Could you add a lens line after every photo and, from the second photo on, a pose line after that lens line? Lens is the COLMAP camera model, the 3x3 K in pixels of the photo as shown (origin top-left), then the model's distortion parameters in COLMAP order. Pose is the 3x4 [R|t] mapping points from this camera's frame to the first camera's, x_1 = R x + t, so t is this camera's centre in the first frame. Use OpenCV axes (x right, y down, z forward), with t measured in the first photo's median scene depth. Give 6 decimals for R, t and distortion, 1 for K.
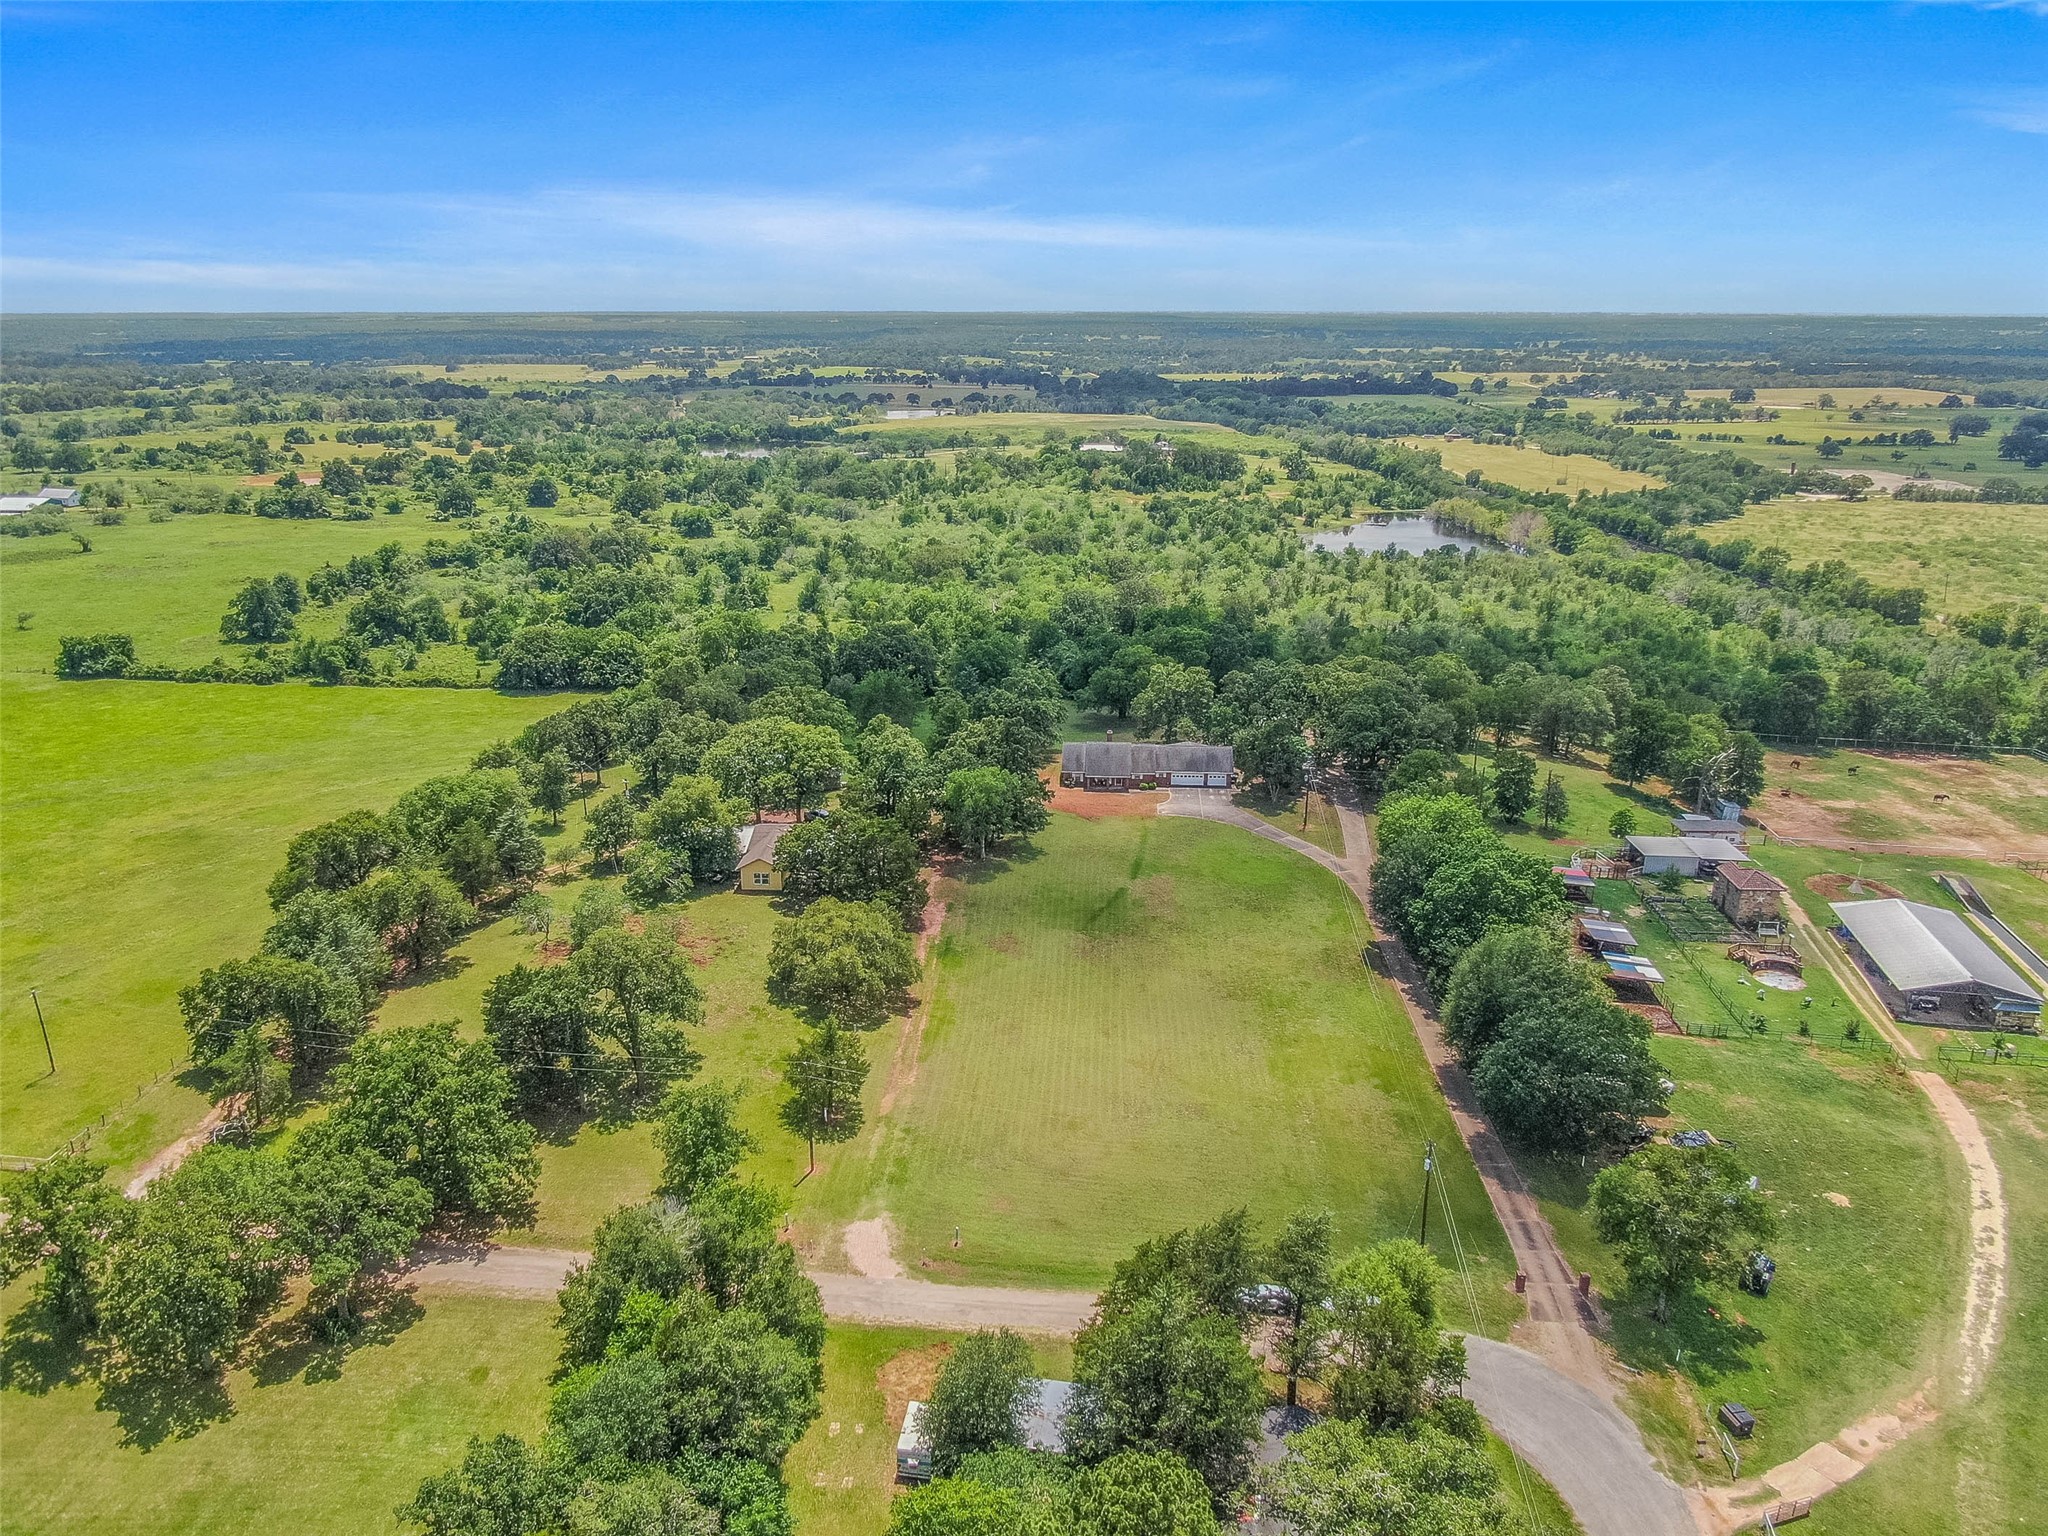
lens RADIAL K [[1468.6, 0, 1024.0], [0, 1468.6, 768.0], [0, 0, 1]] dist [-0.021018, 0.005864]
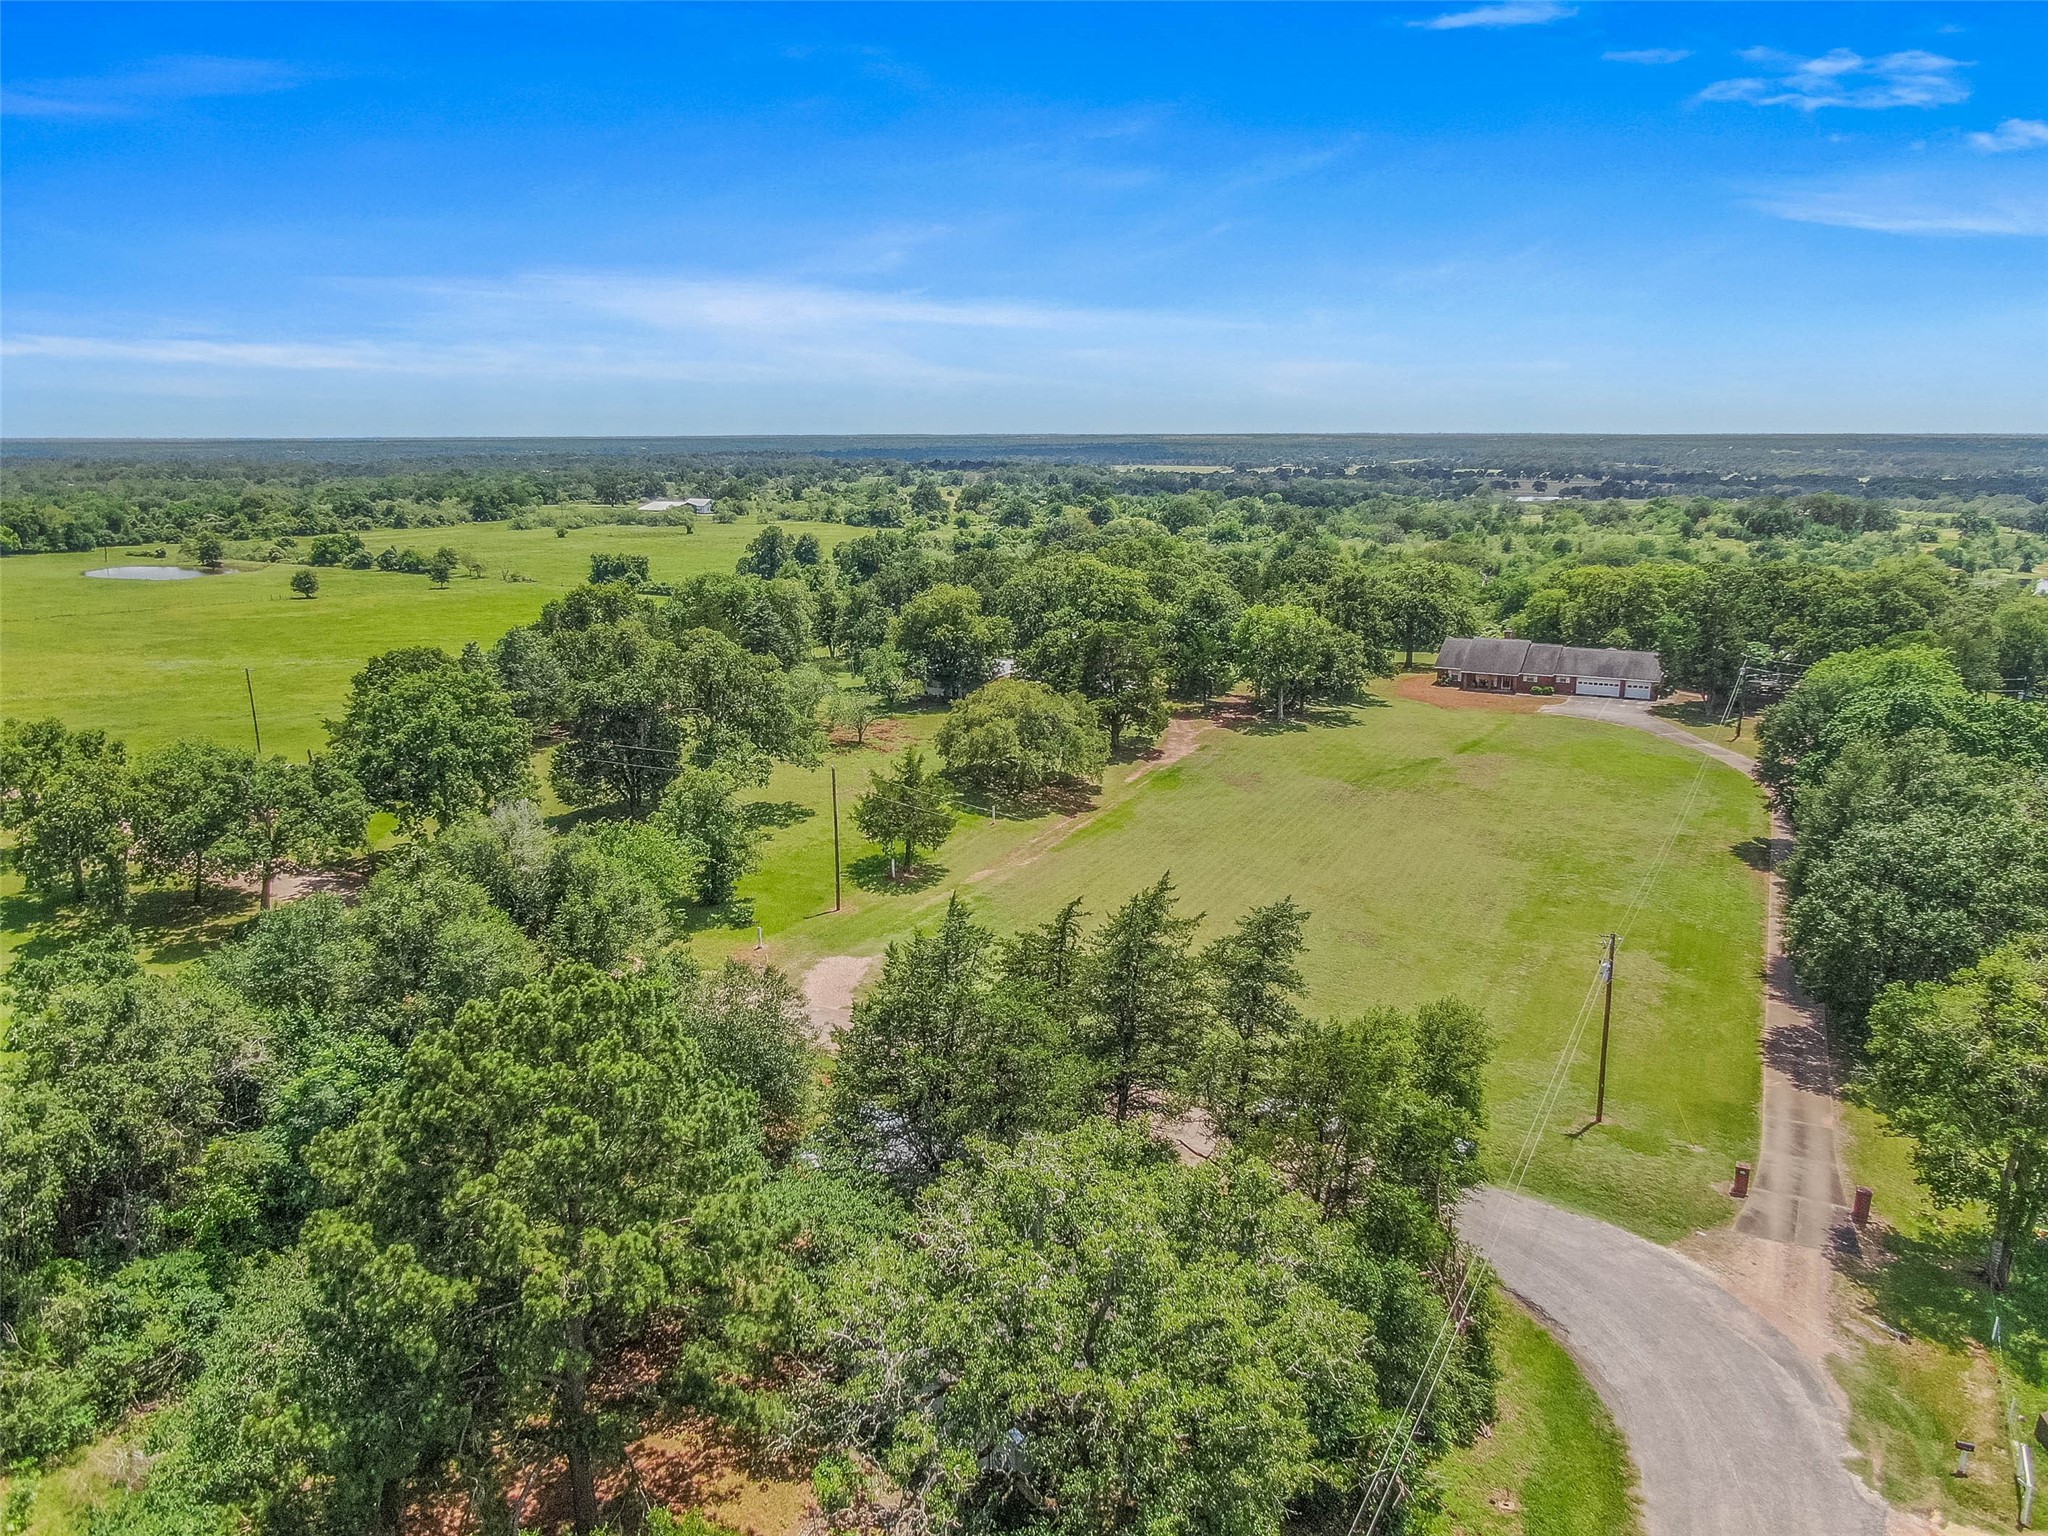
lens RADIAL K [[1468.6, 0, 1024.0], [0, 1468.6, 768.0], [0, 0, 1]] dist [-0.021018, 0.005864]
pose [[0.909173, 0.087802, -0.407057, 0.270768], [-0.119760, 0.991352, -0.053655, 0.226431], [0.398826, 0.097531, 0.911825, 0.293048]]
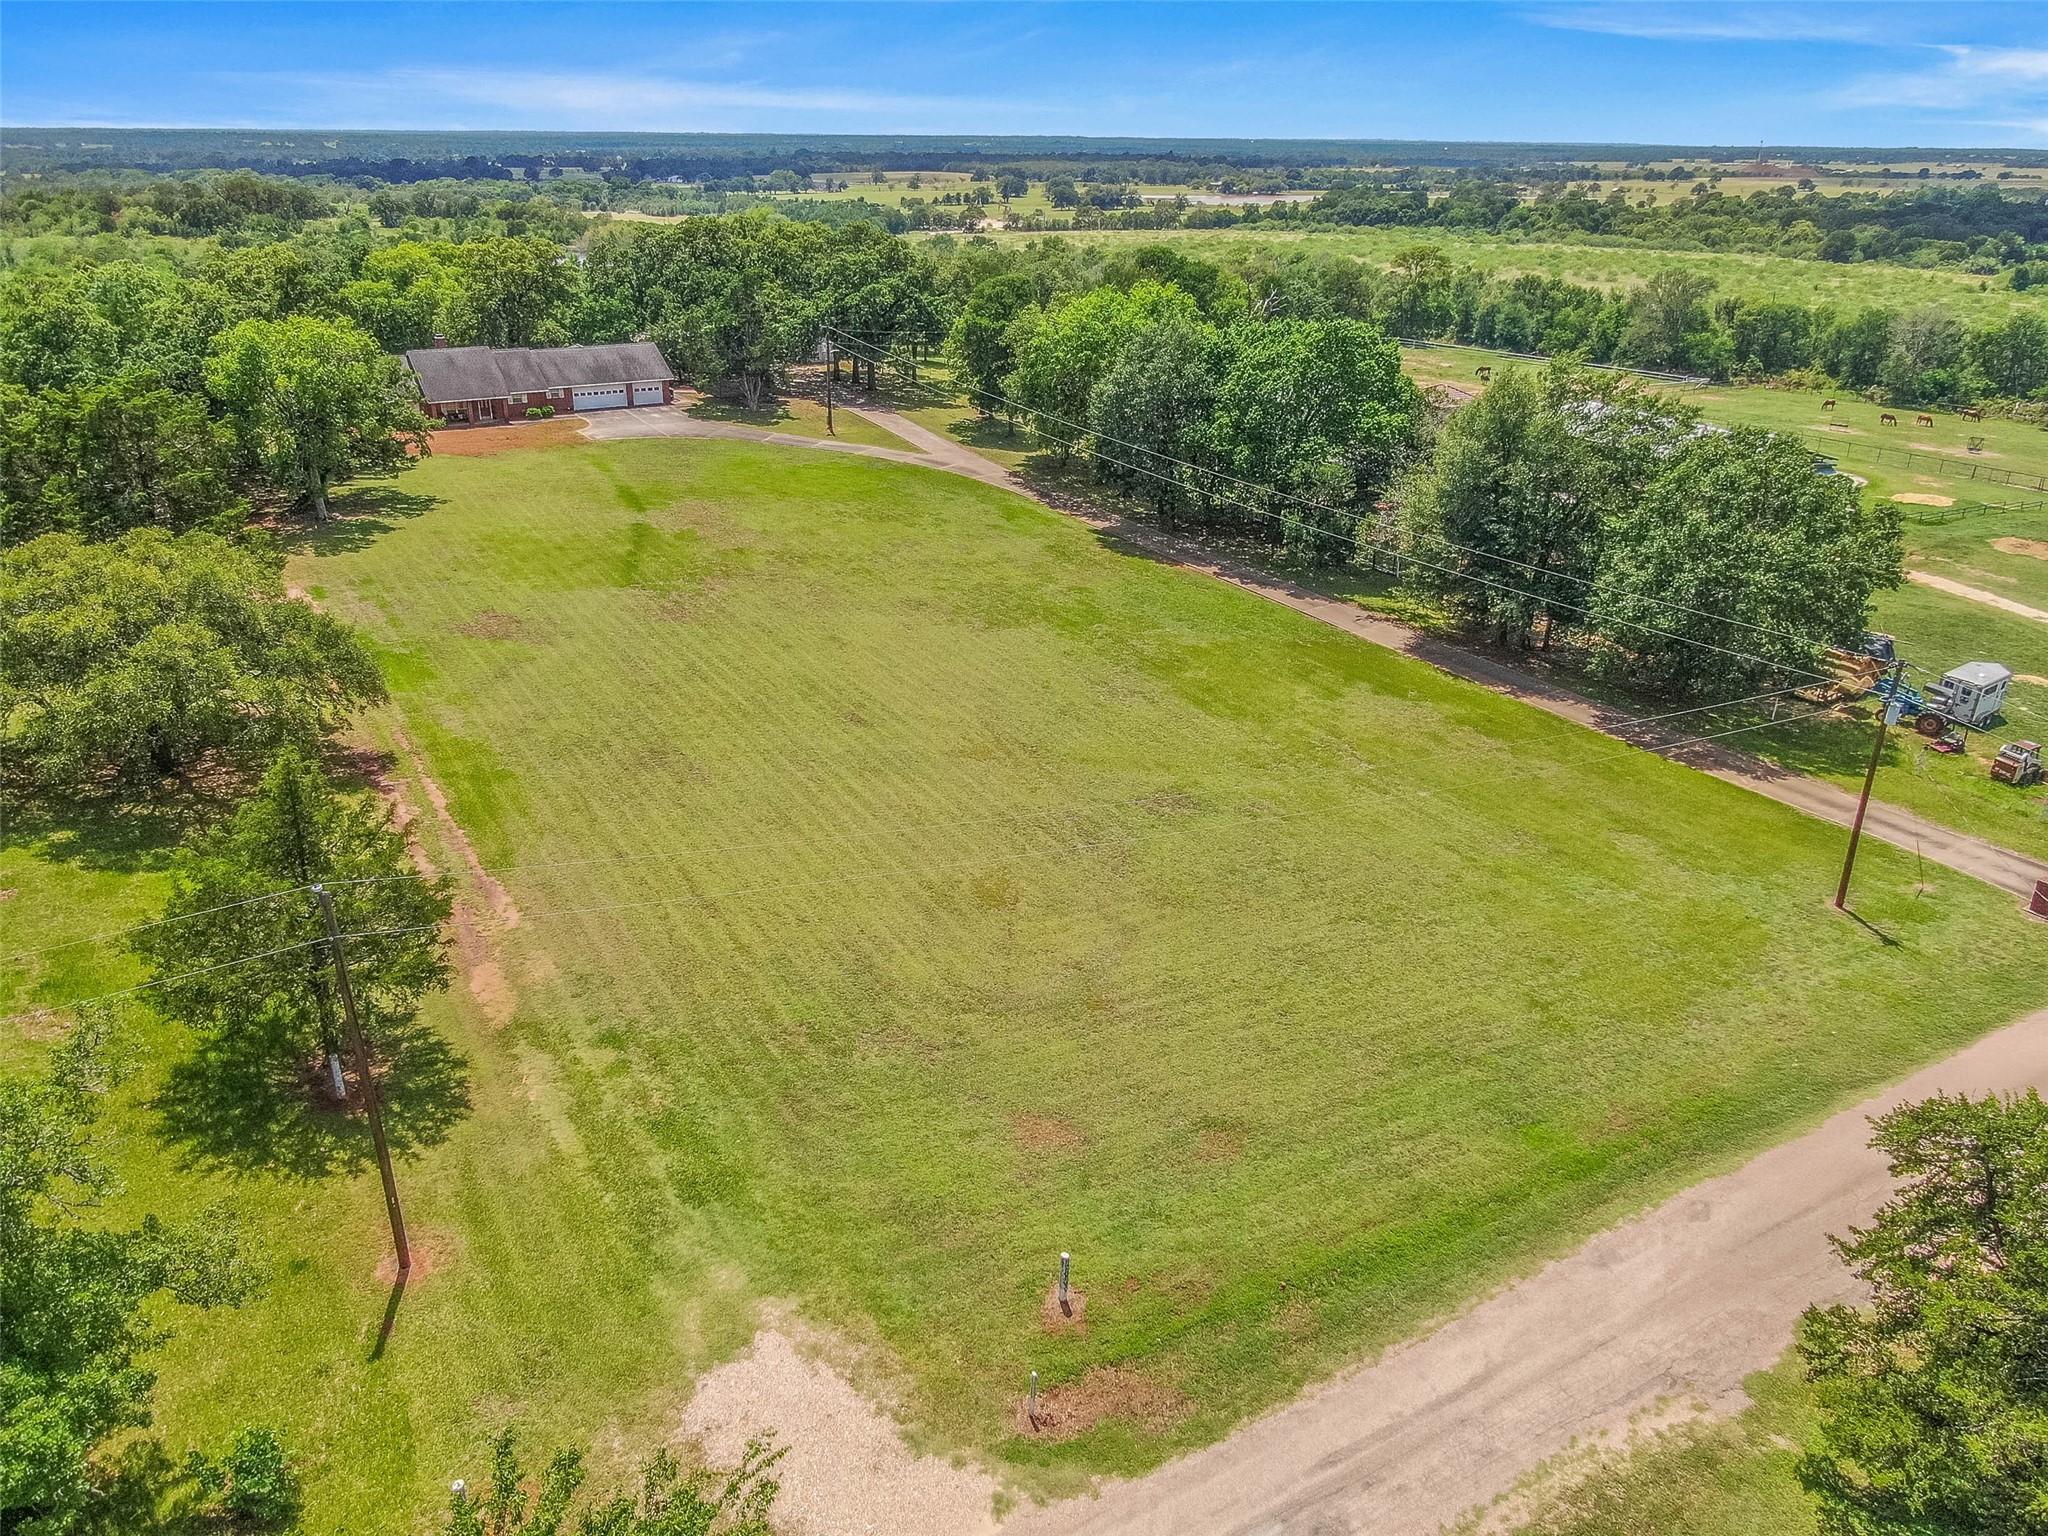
lens RADIAL K [[1468.6, 0, 1024.0], [0, 1468.6, 768.0], [0, 0, 1]] dist [-0.021018, 0.005864]
pose [[0.815115, -0.218462, 0.536528, -0.176377], [0.159380, 0.974996, 0.154861, 0.157548], [-0.556943, -0.040718, 0.829552, 0.706193]]
